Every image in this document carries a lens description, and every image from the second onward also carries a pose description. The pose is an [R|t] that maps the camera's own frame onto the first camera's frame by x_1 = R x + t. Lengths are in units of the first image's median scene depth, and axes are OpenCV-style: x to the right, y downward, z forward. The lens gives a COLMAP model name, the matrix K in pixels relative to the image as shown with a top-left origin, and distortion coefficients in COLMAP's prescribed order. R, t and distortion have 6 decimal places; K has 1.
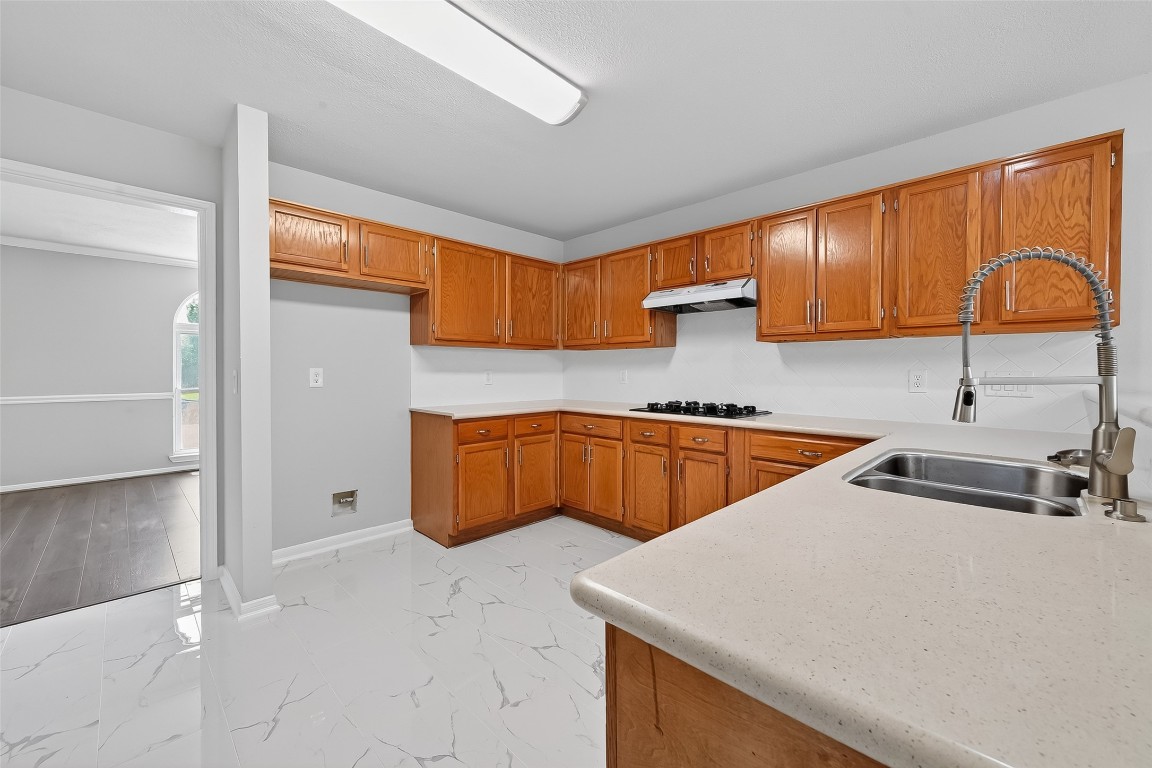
lens RADIAL K [[438.7, 0, 575.7], [0, 438.7, 375.0], [0, 0, 1]] dist [0.001039, 0.000089]
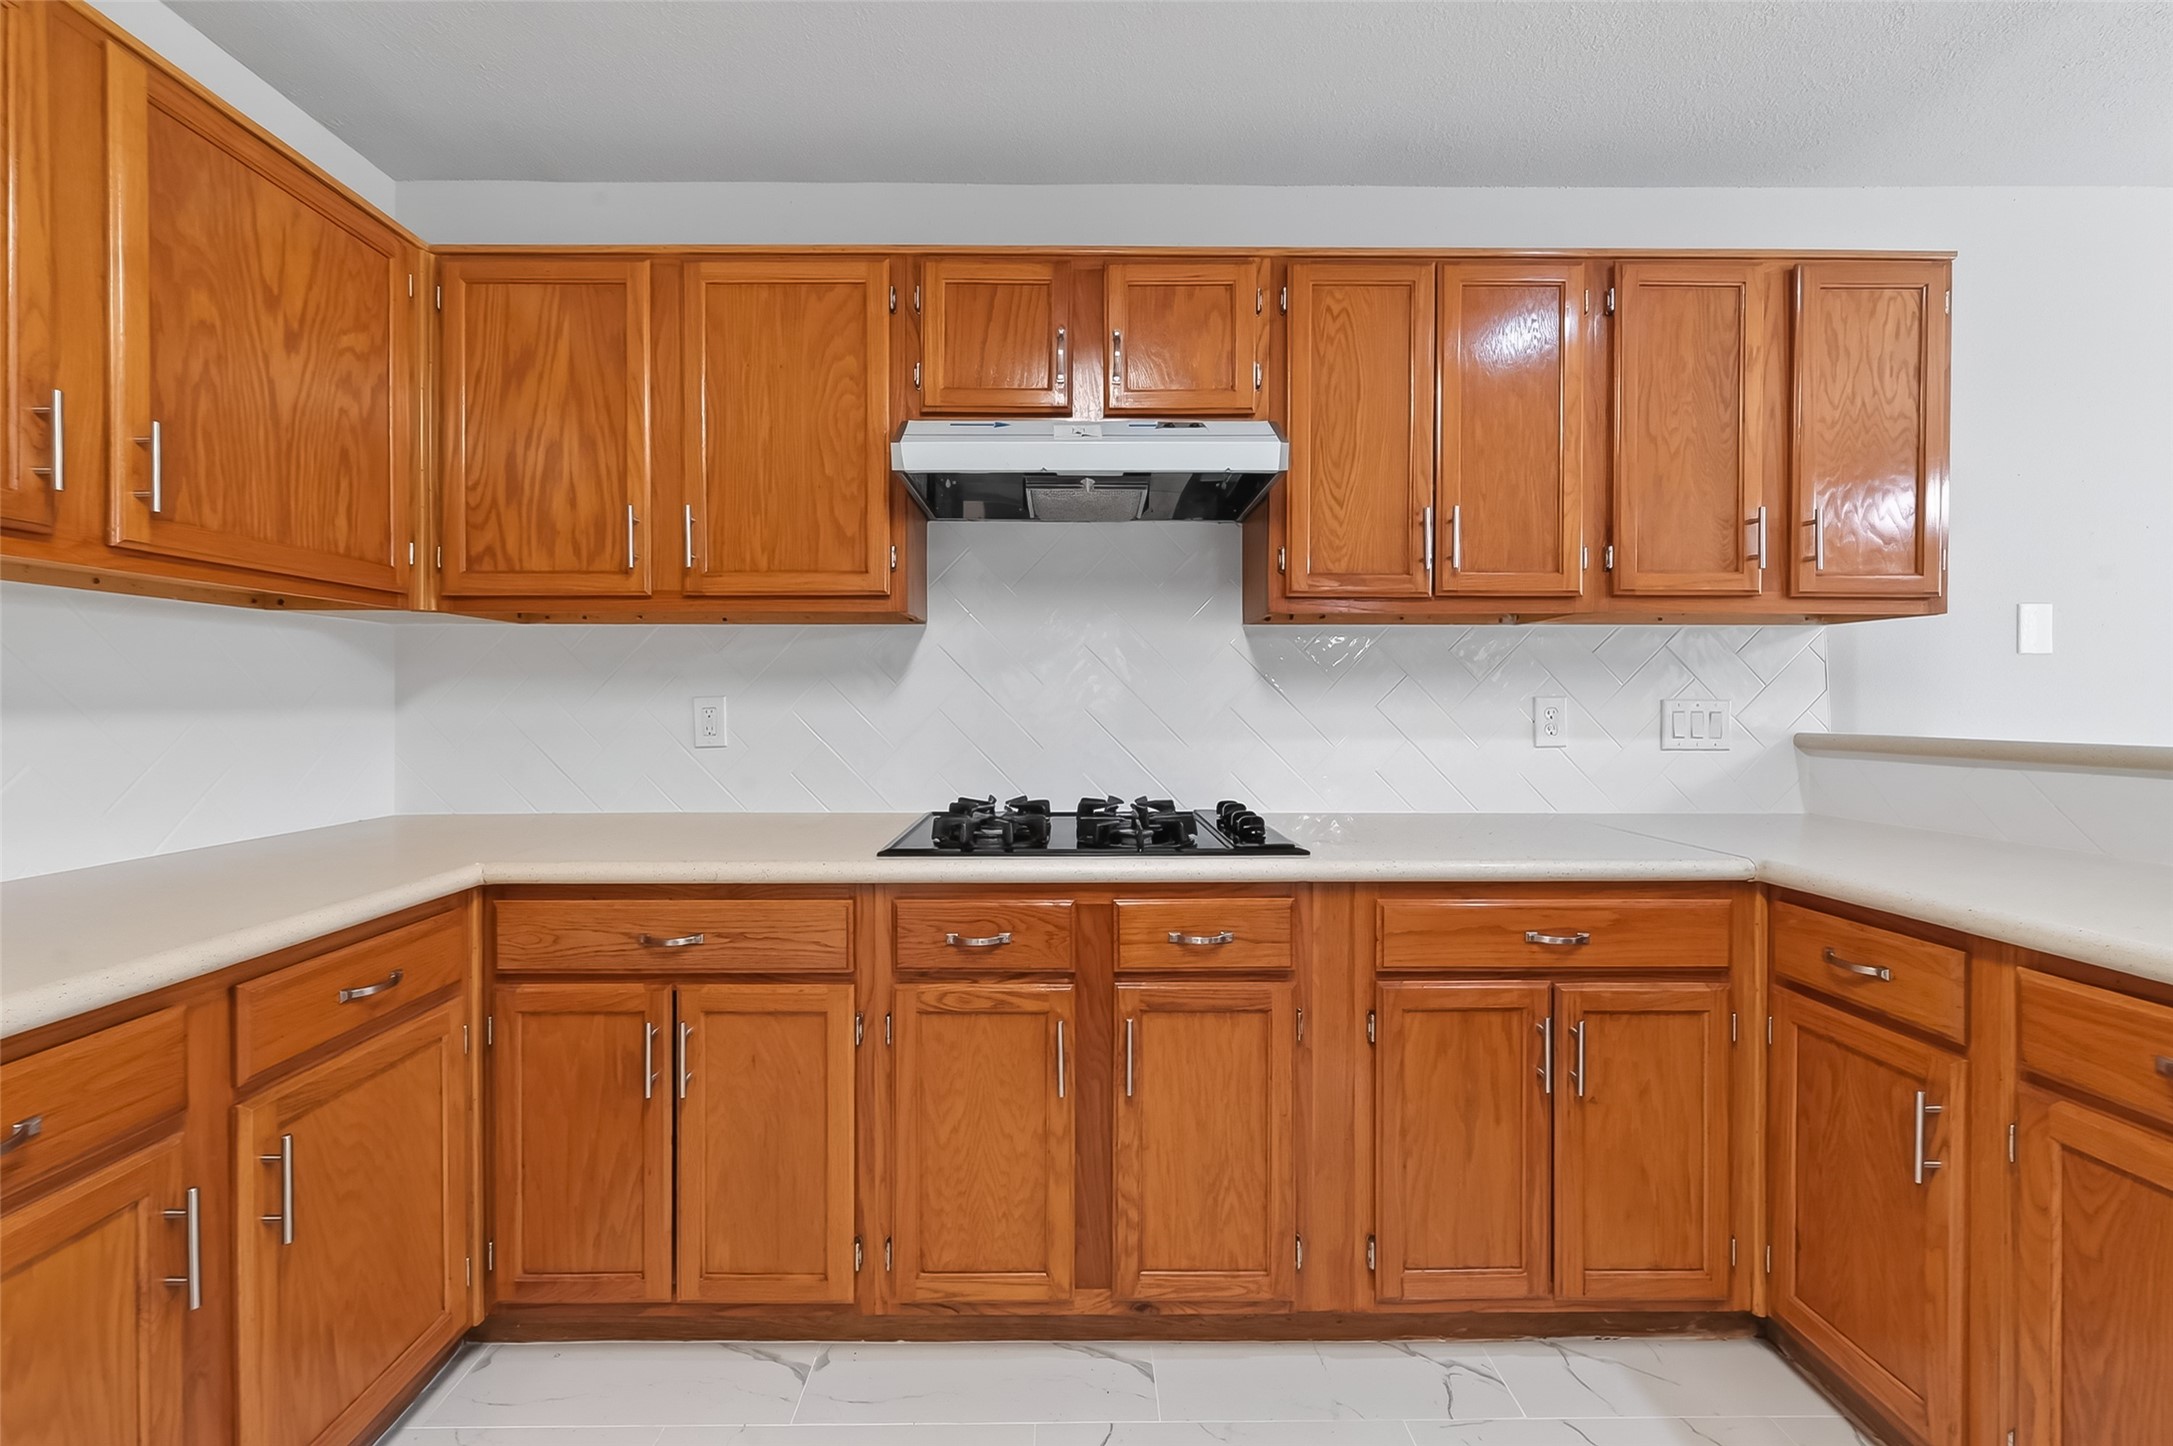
lens RADIAL K [[895.9, 0, 1135.8], [0, 895.9, 705.7], [0, 0, 1]] dist [-0.001307, 0.000156]
pose [[0.706688, -0.007625, 0.707485, -0.140349], [0.009252, 0.999956, 0.001535, -0.006064], [-0.707465, 0.005461, 0.706727, 0.523210]]
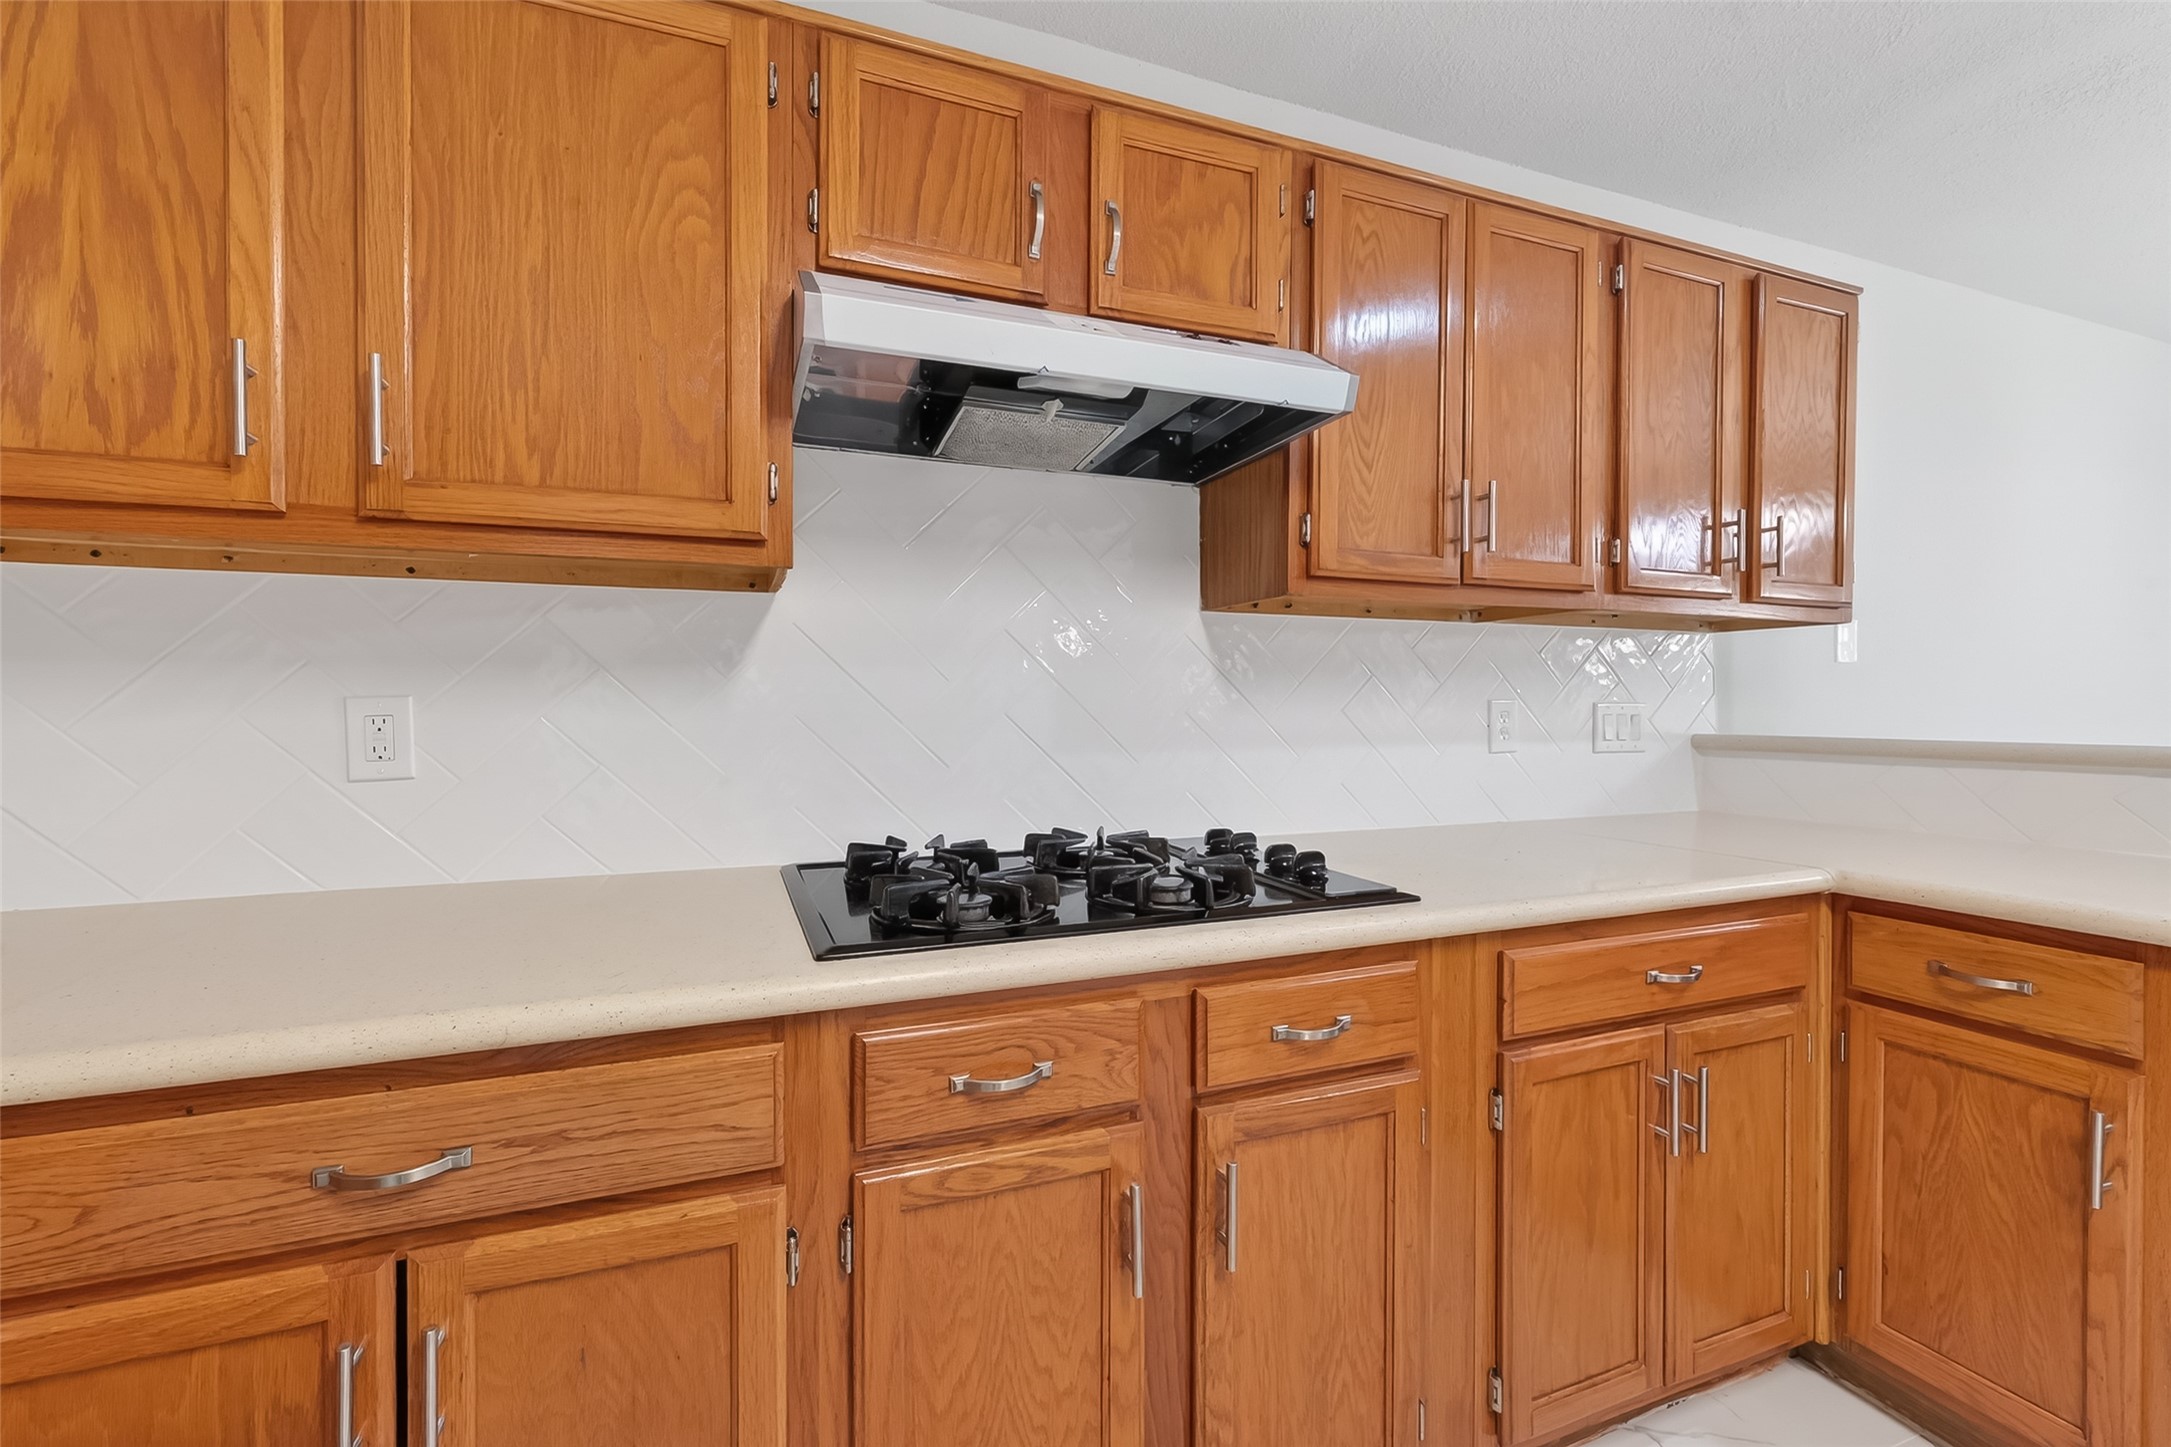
lens RADIAL K [[888.4, 0, 1187.5], [0, 888.4, 710.2], [0, 0, 1]] dist [-0.000222, -0.000475]
pose [[0.397315, -0.009665, 0.917631, -0.112009], [0.010185, 0.999929, 0.006123, -0.007655], [-0.917626, 0.006913, 0.397385, 0.755343]]
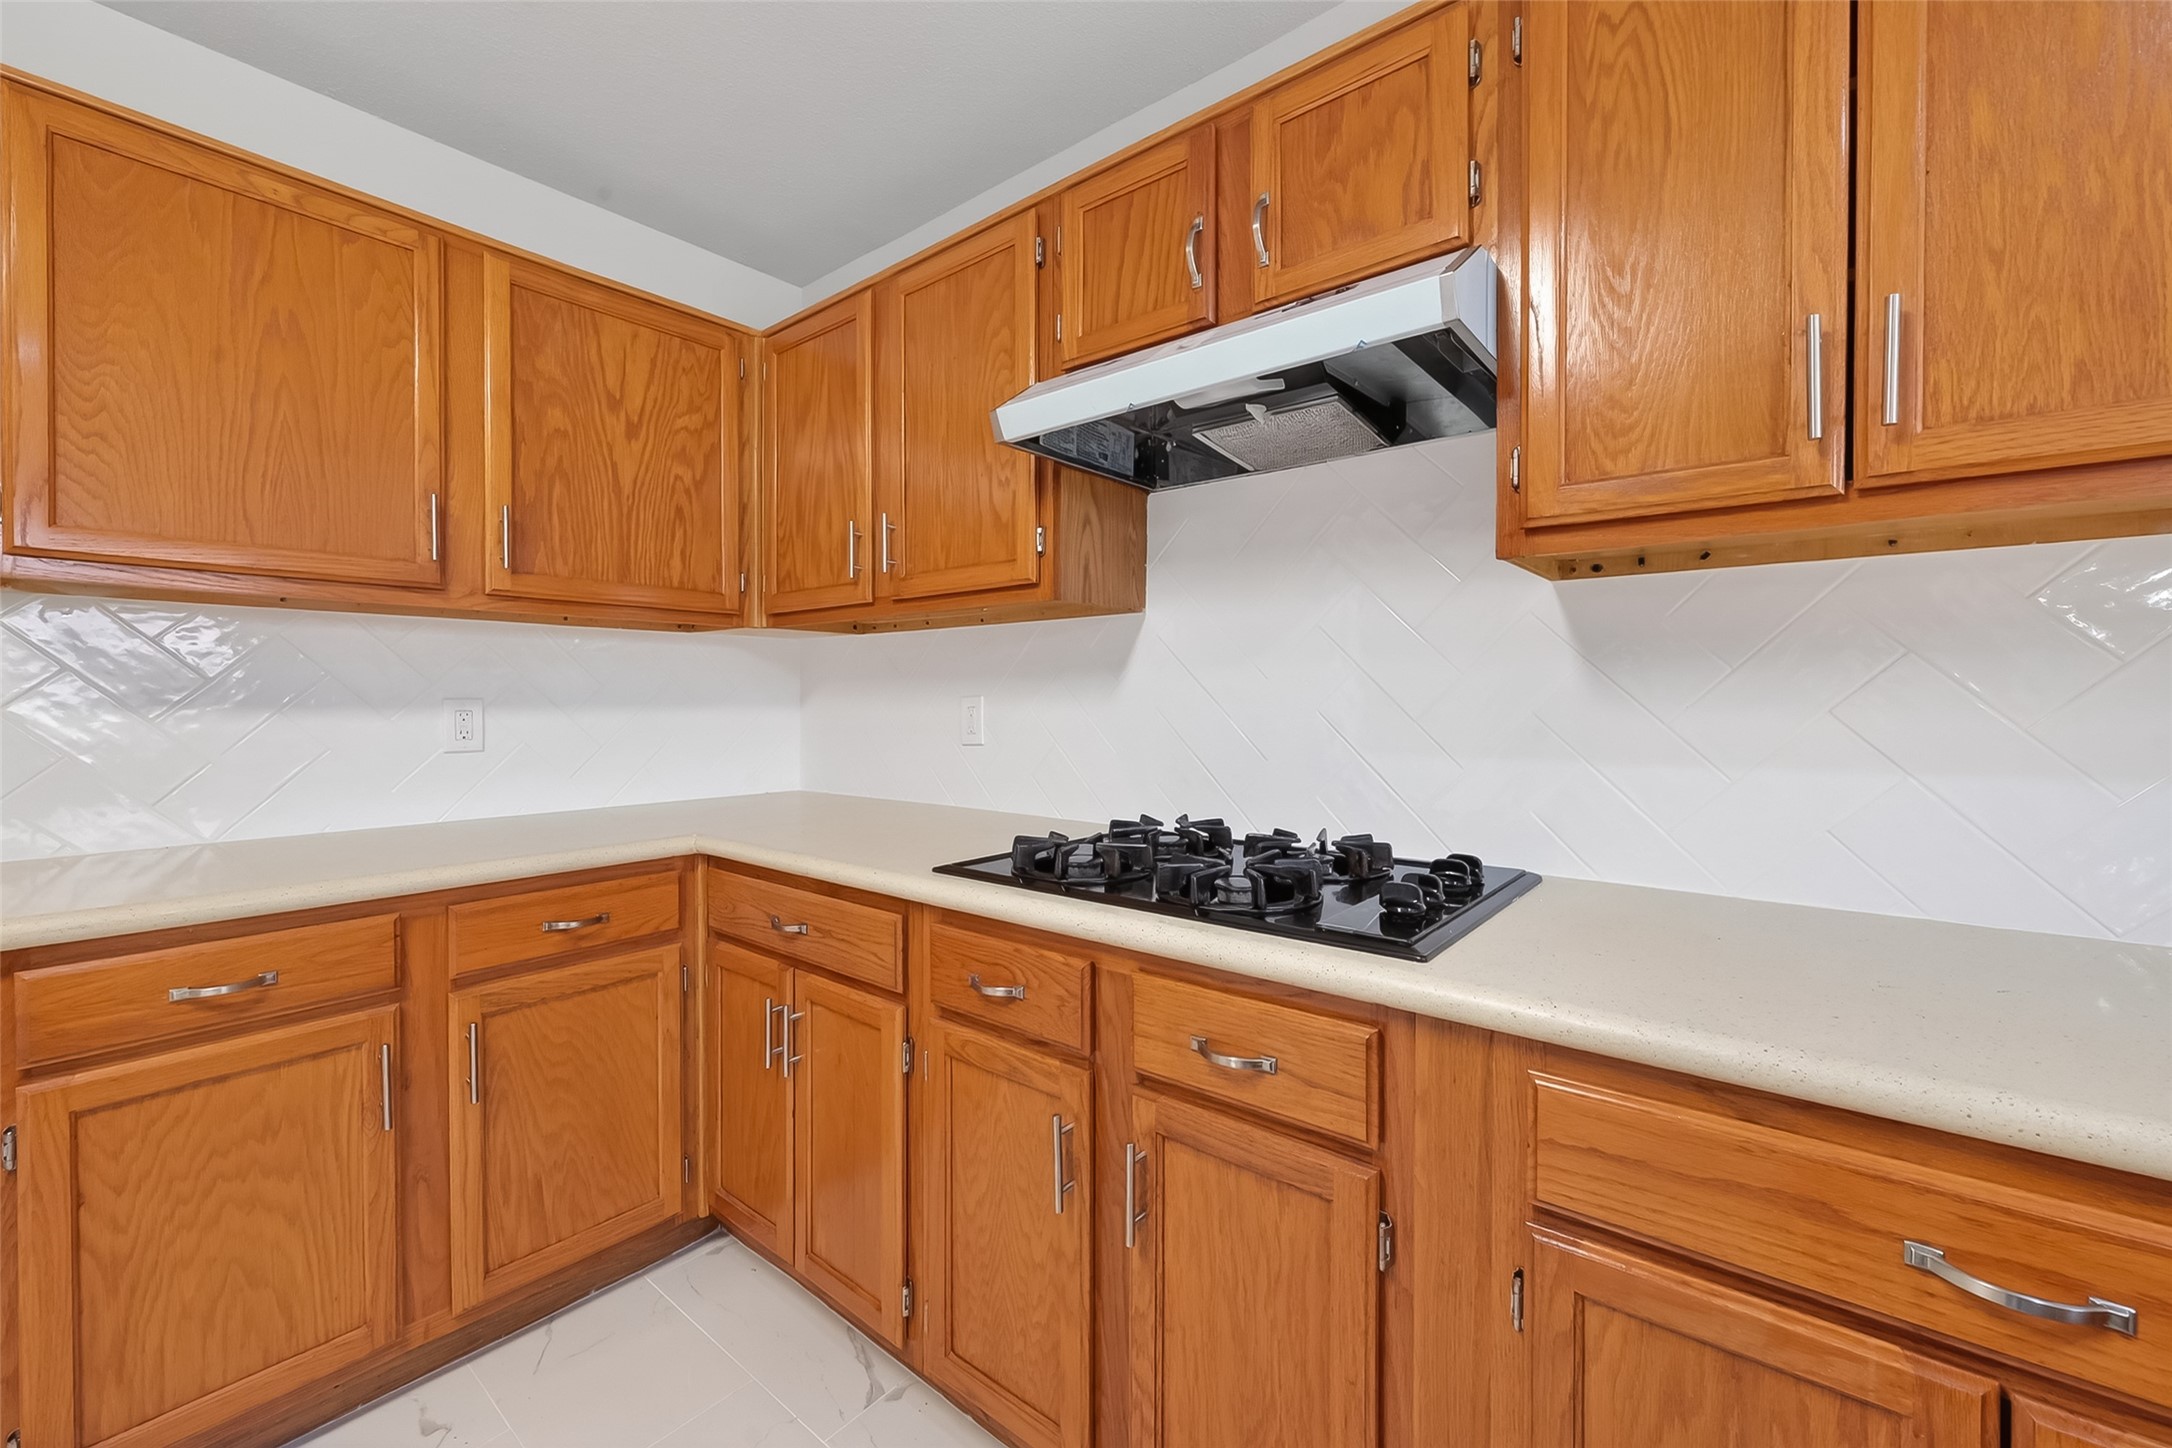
lens RADIAL K [[912.6, 0, 1013.5], [0, 912.6, 707.4], [0, 0, 1]] dist [-0.002038, -0.000036]
pose [[0.999079, -0.003388, 0.042786, 0.144517], [0.003436, 0.999994, -0.001035, -0.004930], [-0.042782, 0.001181, 0.999084, 0.515023]]
